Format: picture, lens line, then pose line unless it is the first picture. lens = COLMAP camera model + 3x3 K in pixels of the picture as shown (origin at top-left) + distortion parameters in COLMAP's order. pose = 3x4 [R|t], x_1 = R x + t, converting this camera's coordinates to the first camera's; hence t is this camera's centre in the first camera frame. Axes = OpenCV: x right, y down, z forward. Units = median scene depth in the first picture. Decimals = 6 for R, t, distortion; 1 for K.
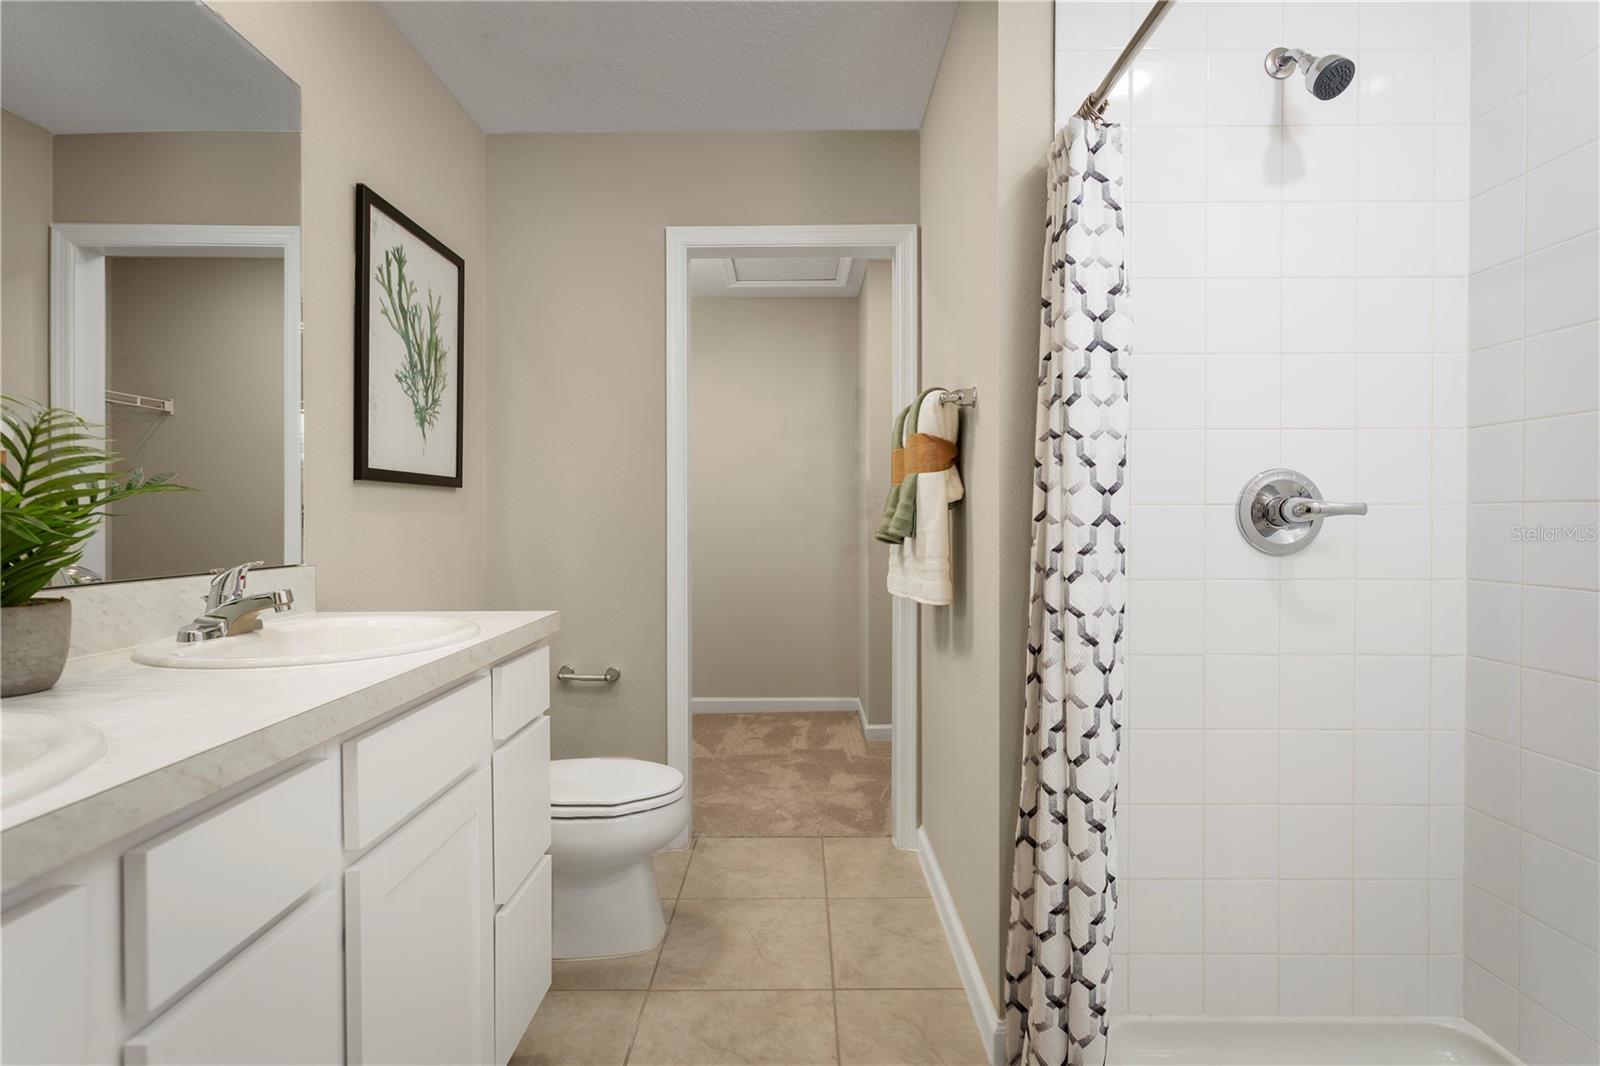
lens RADIAL K [[769.1, 0, 798.7], [0, 769.1, 516.0], [0, 0, 1]] dist [0.002165, 0.000613]
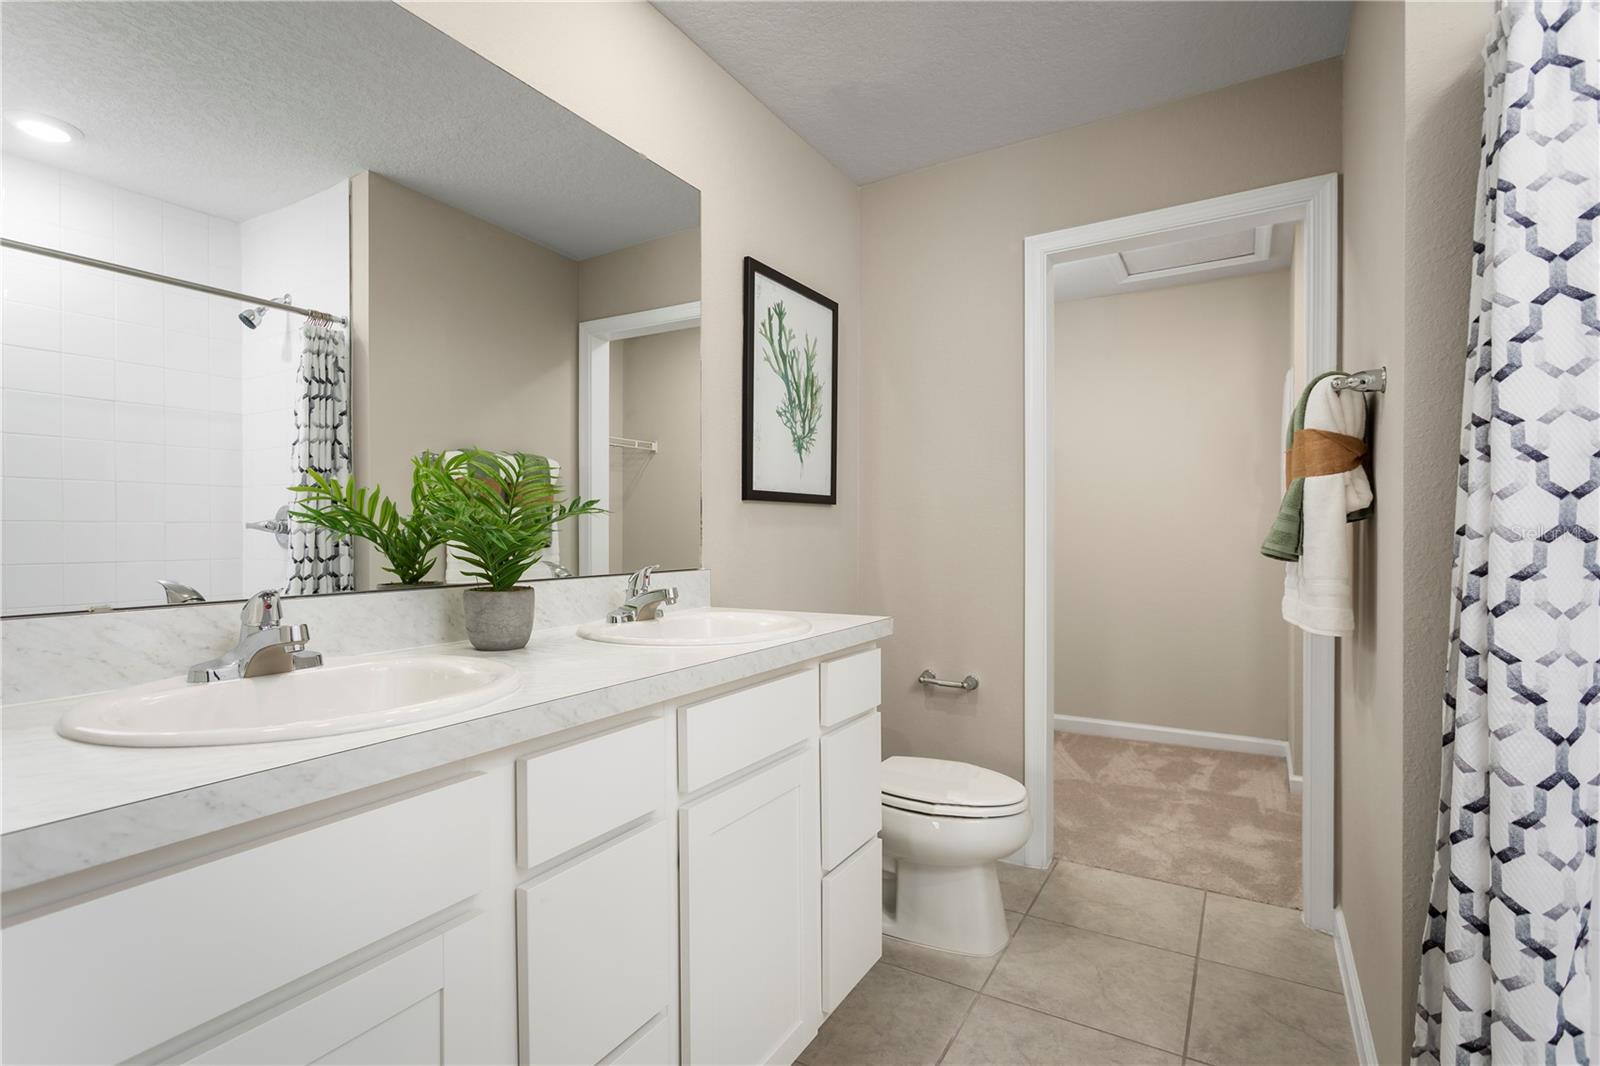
lens RADIAL K [[760.9, 0, 792.2], [0, 760.9, 528.7], [0, 0, 1]] dist [0.000244, 0.001911]
pose [[0.857855, -0.003023, -0.513884, 0.117514], [0.003396, 0.999994, -0.000213, -0.001257], [0.513881, -0.001563, 0.857860, 0.005702]]
